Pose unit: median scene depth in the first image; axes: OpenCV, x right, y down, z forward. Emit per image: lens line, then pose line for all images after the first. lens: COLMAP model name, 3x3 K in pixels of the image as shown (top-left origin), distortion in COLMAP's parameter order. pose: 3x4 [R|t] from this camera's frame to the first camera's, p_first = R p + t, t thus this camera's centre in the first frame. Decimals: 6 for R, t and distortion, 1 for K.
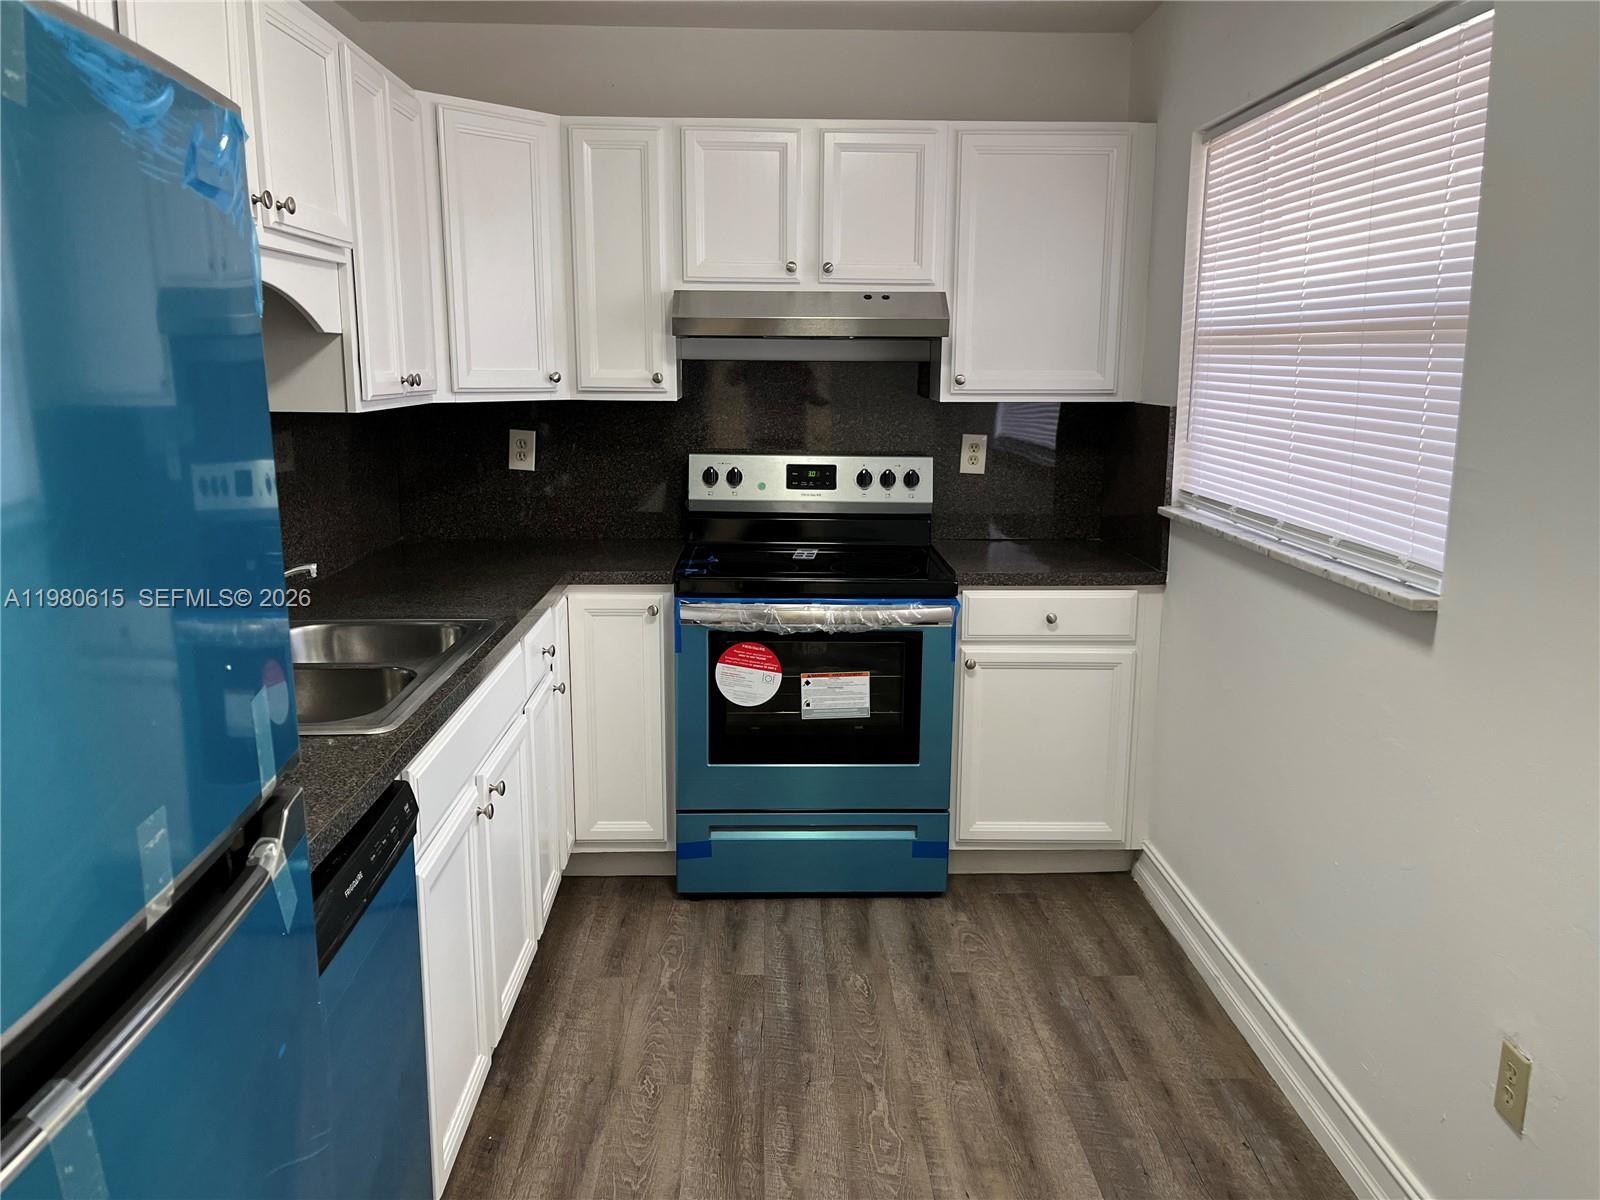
lens RADIAL K [[1197.6, 0, 801.2], [0, 1197.6, 612.2], [0, 0, 1]] dist [0.090700, -0.127159]
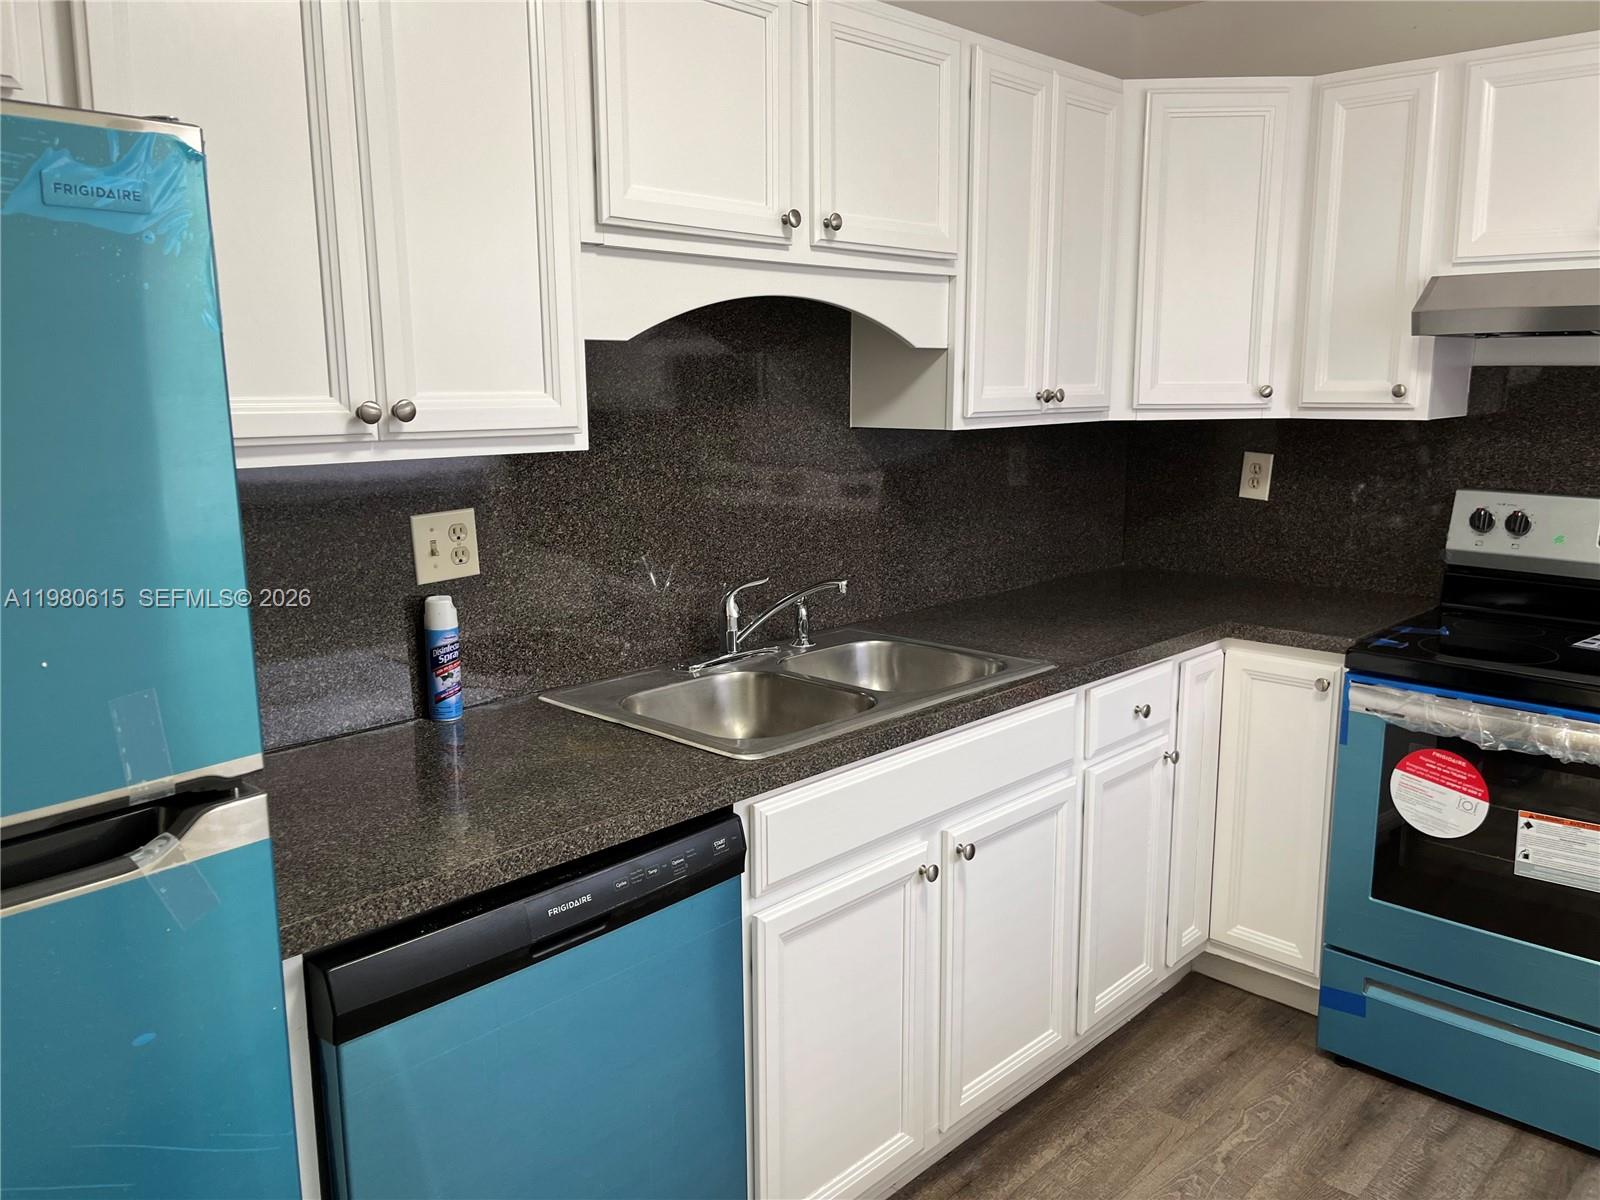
lens RADIAL K [[1197.6, 0, 801.2], [0, 1197.6, 612.2], [0, 0, 1]] dist [0.090700, -0.127159]
pose [[0.698272, 0.127227, -0.704435, 0.192113], [-0.136986, 0.989641, 0.042951, -0.035853], [0.702603, 0.066506, 0.708467, 0.192687]]
